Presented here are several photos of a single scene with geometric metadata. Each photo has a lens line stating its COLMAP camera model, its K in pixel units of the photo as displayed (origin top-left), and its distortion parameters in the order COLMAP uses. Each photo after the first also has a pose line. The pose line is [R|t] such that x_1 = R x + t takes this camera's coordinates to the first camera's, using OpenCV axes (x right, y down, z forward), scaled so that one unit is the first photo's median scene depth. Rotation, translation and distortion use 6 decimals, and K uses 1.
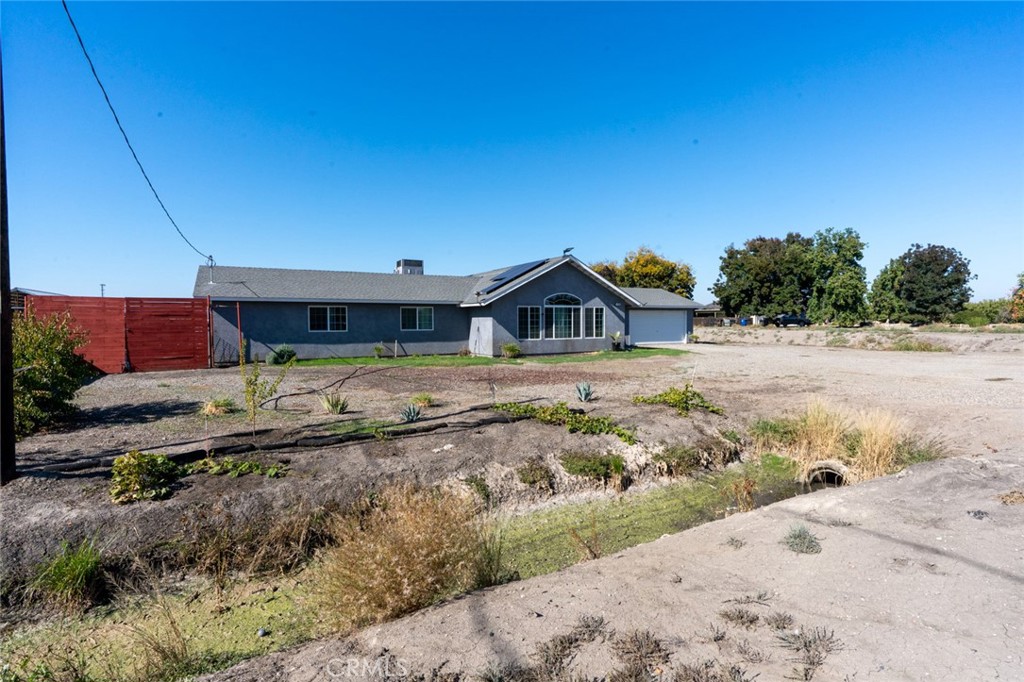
lens RADIAL K [[498.7, 0, 512.0], [0, 498.7, 341.0], [0, 0, 1]] dist [-0.001067, 0.000188]
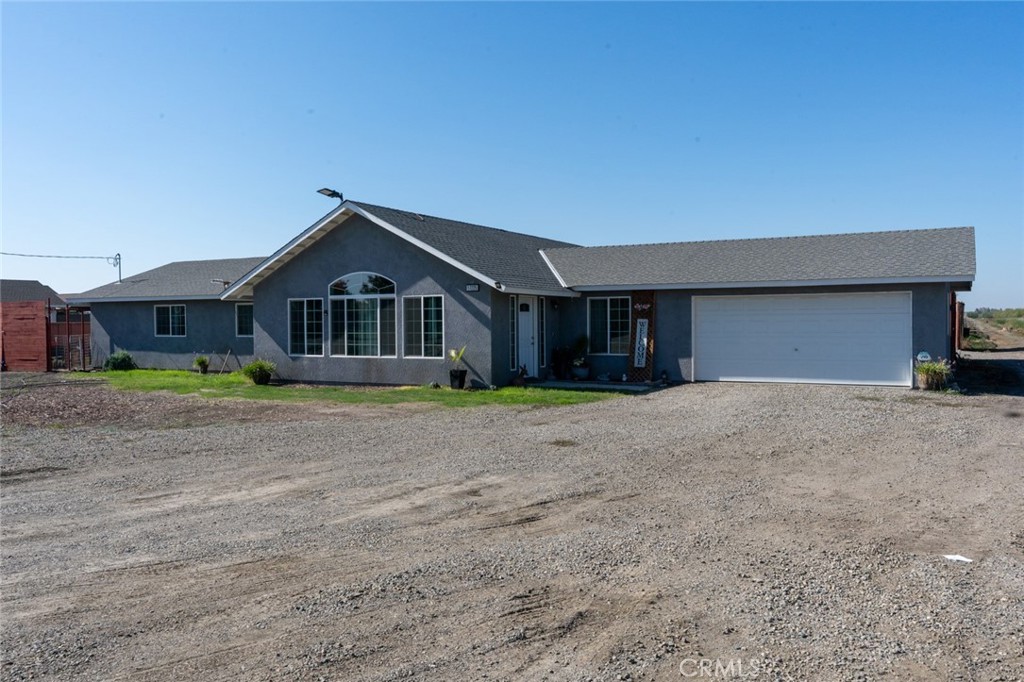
lens RADIAL K [[863.1, 0, 512.0], [0, 863.1, 341.0], [0, 0, 1]] dist [0.010435, 0.002313]
pose [[0.544411, 0.019515, -0.838591, 0.981002], [-0.030549, 0.999527, 0.003427, -0.030227], [0.838262, 0.023753, 0.544750, 0.635789]]
